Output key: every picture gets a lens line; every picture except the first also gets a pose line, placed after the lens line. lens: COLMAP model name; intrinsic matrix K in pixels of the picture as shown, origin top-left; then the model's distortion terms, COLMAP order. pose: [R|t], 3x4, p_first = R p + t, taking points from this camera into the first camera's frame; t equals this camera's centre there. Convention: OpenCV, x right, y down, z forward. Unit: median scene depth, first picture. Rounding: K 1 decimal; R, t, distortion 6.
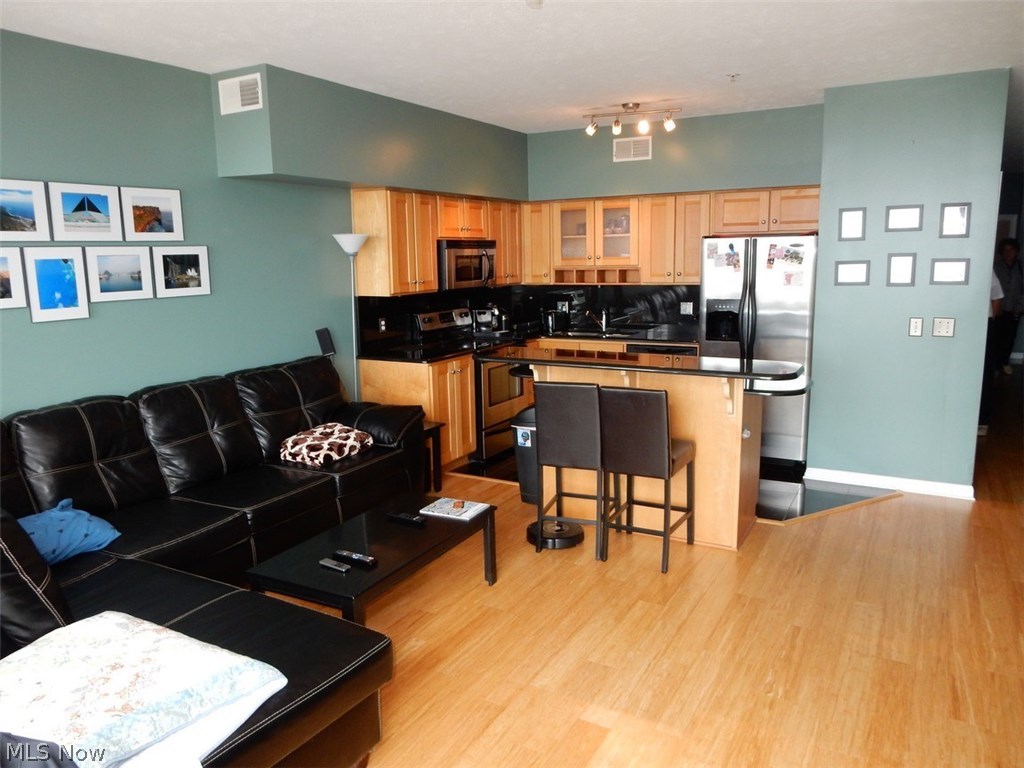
lens RADIAL K [[748.7, 0, 512.0], [0, 748.7, 384.0], [0, 0, 1]] dist [-0.008095, -0.002136]
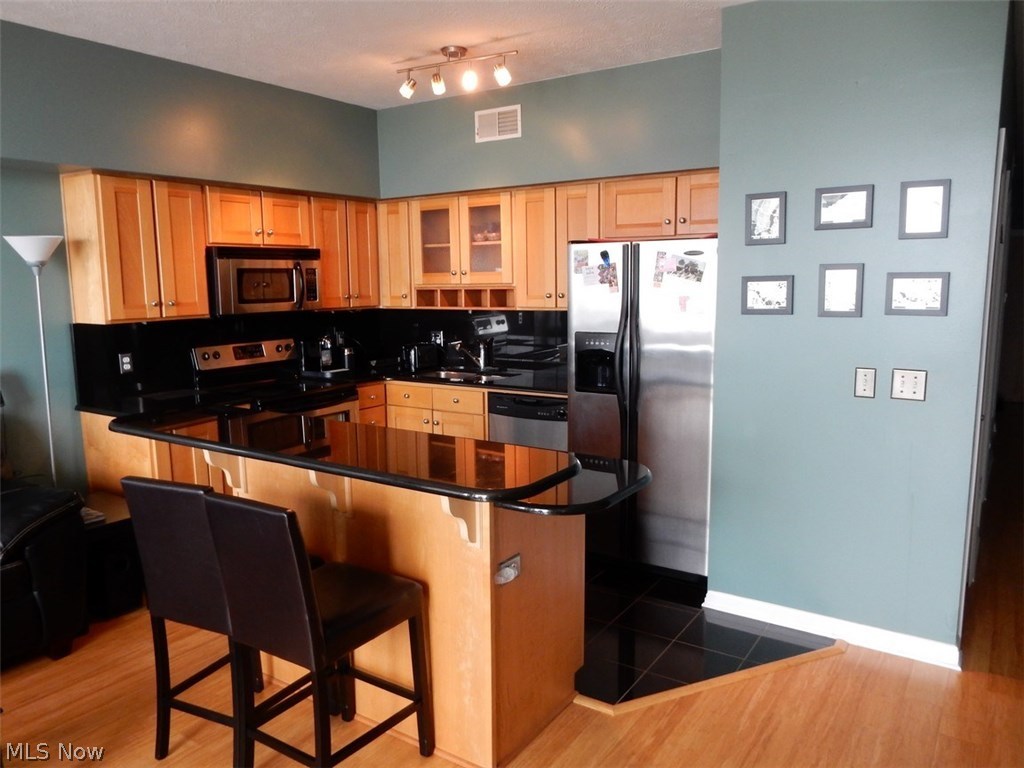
lens RADIAL K [[748.7, 0, 512.0], [0, 748.7, 384.0], [0, 0, 1]] dist [-0.008095, -0.002136]
pose [[0.996448, 0.016417, -0.082600, 0.287067], [-0.018850, 0.999408, -0.028771, -0.049108], [0.082079, 0.030226, 0.996167, 0.341764]]
